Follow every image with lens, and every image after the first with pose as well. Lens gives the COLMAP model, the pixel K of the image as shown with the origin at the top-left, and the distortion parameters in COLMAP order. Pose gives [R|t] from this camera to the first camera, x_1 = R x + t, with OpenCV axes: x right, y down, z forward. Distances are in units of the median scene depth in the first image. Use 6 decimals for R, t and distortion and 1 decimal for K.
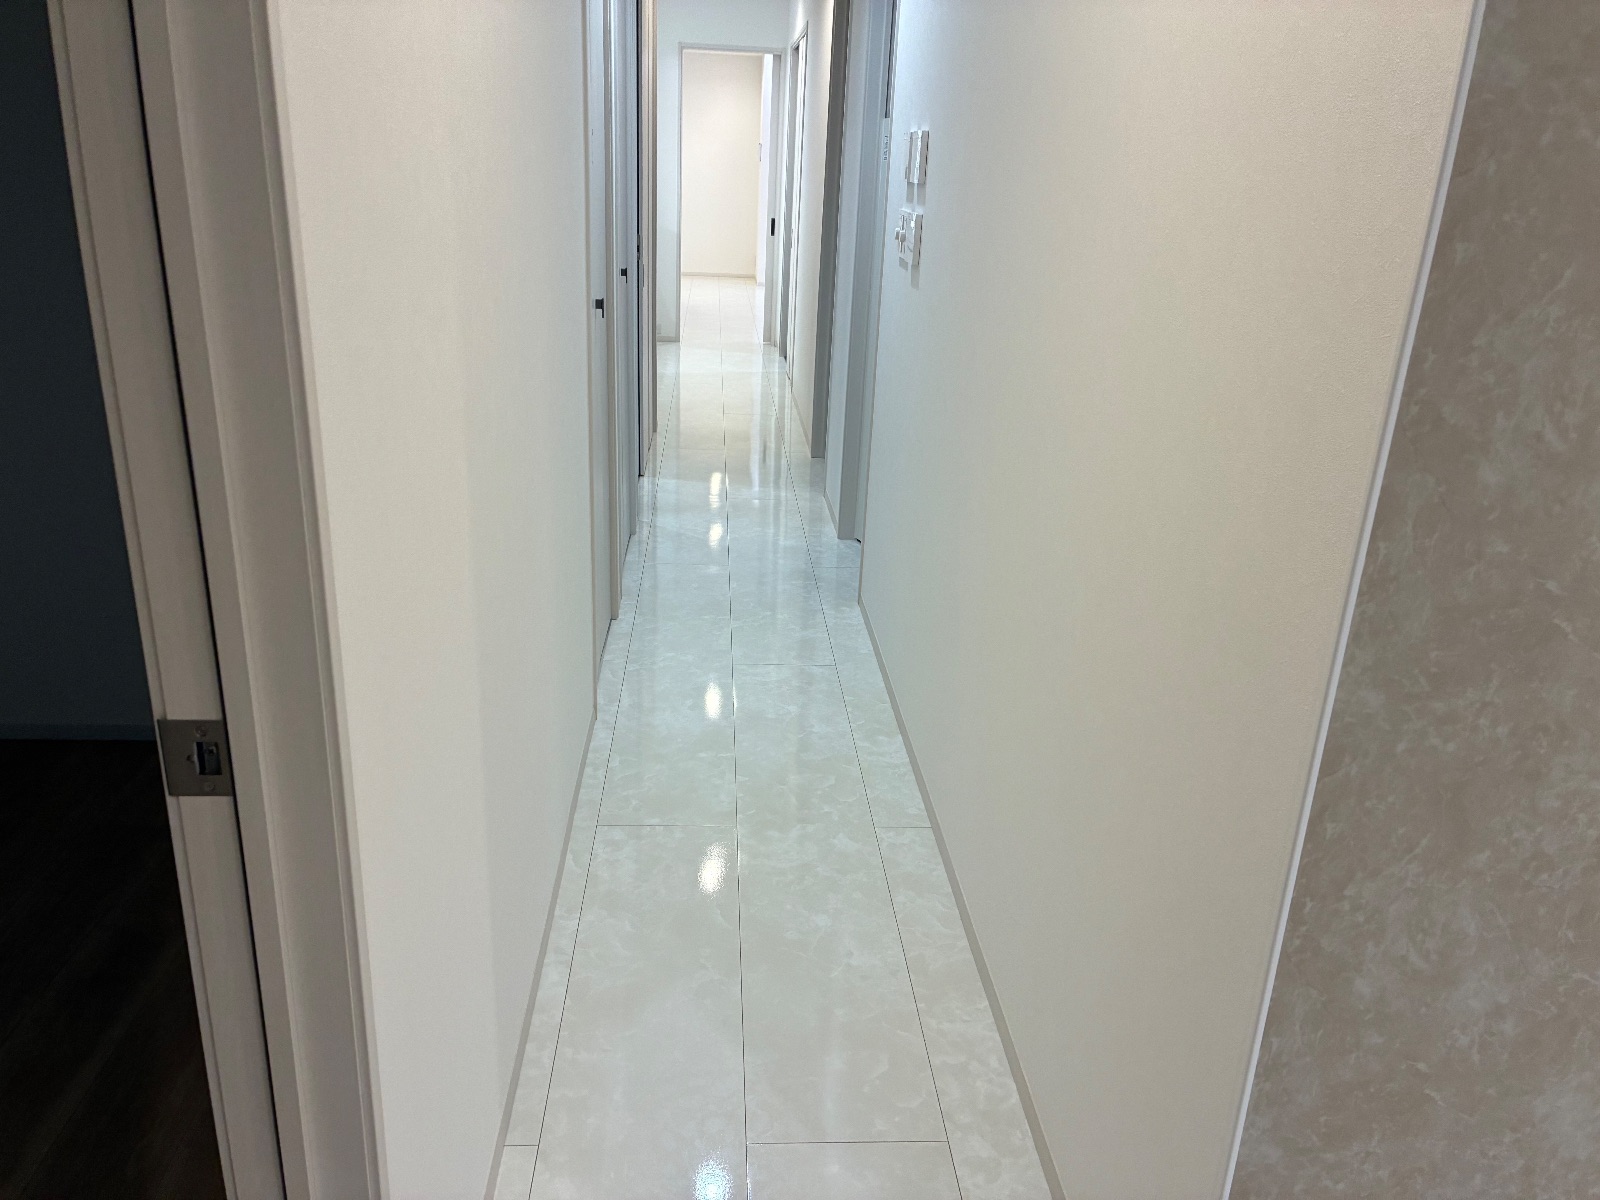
lens RADIAL K [[1210.3, 0, 800.0], [0, 1210.3, 600.0], [0, 0, 1]] dist [0.001141, -0.001704]
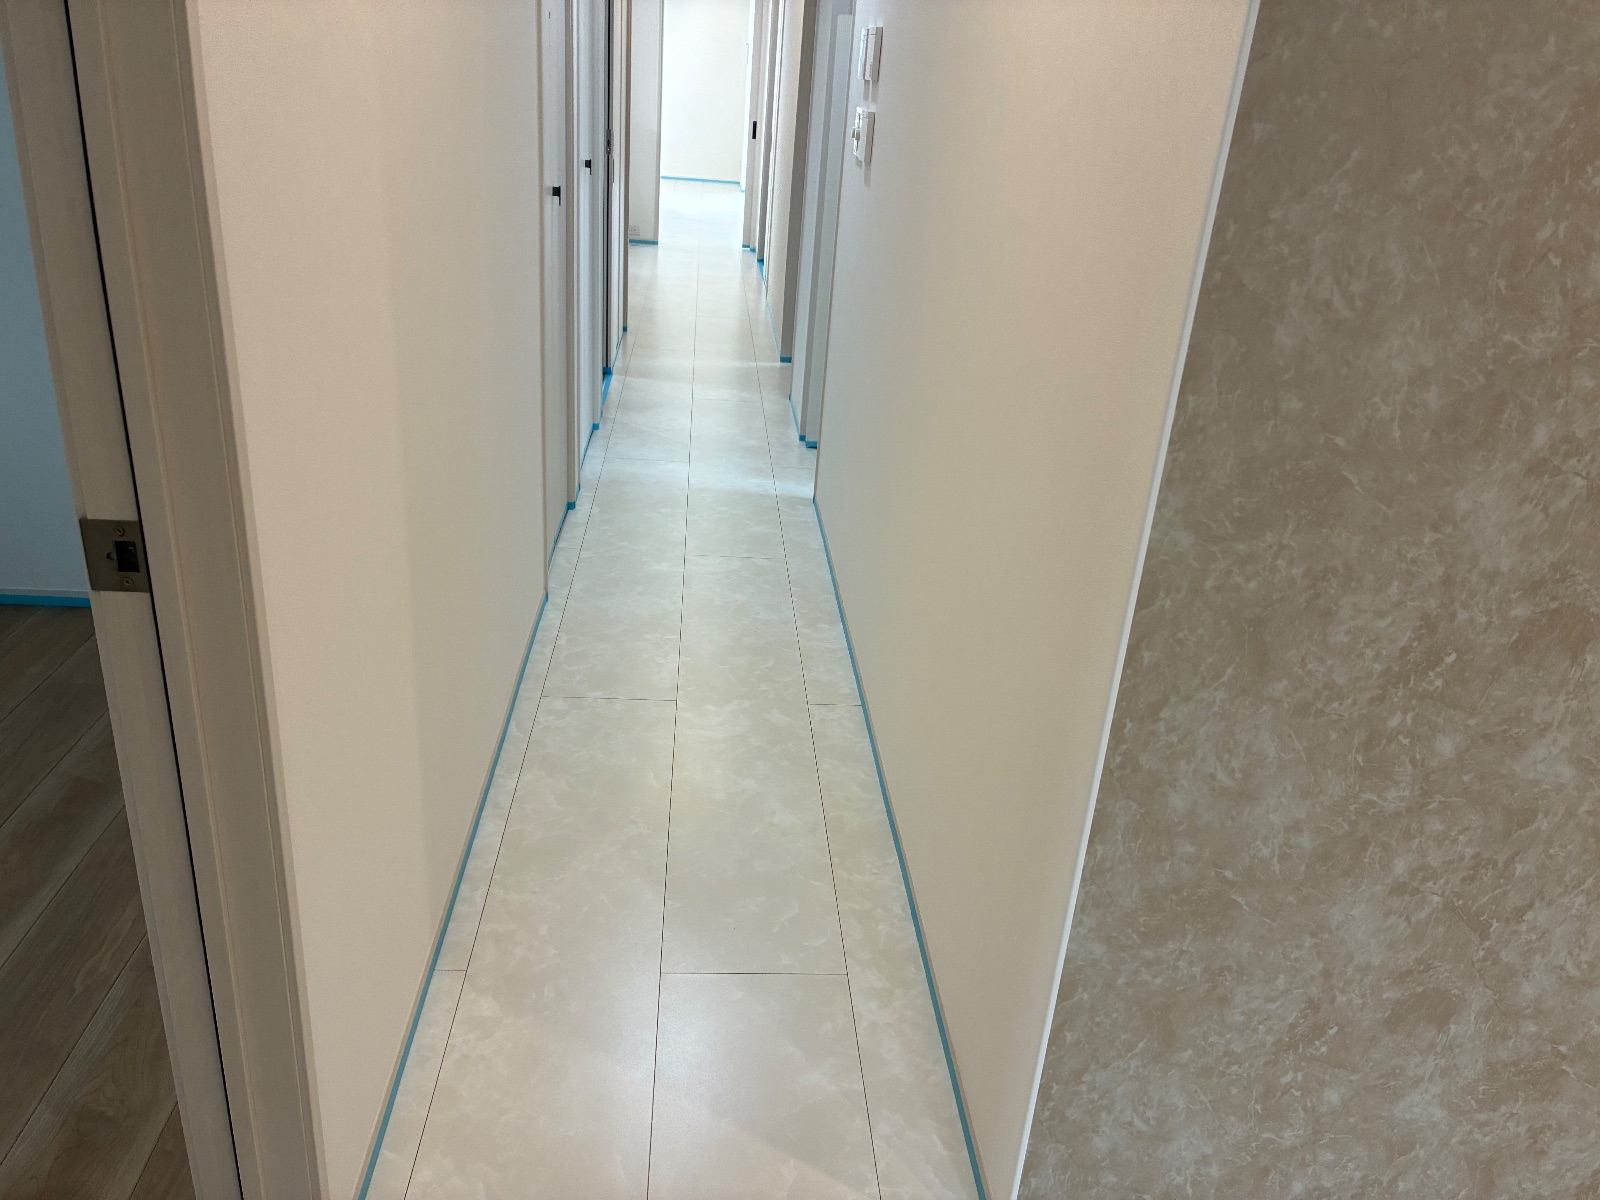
lens RADIAL K [[1214.8, 0, 828.0], [0, 1214.8, 595.9], [0, 0, 1]] dist [-0.002277, 0.004116]
pose [[0.999097, 0.024348, 0.034827, 0.093384], [-0.026456, 0.997762, 0.061413, 0.065955], [-0.033254, -0.062279, 0.997505, -0.108260]]
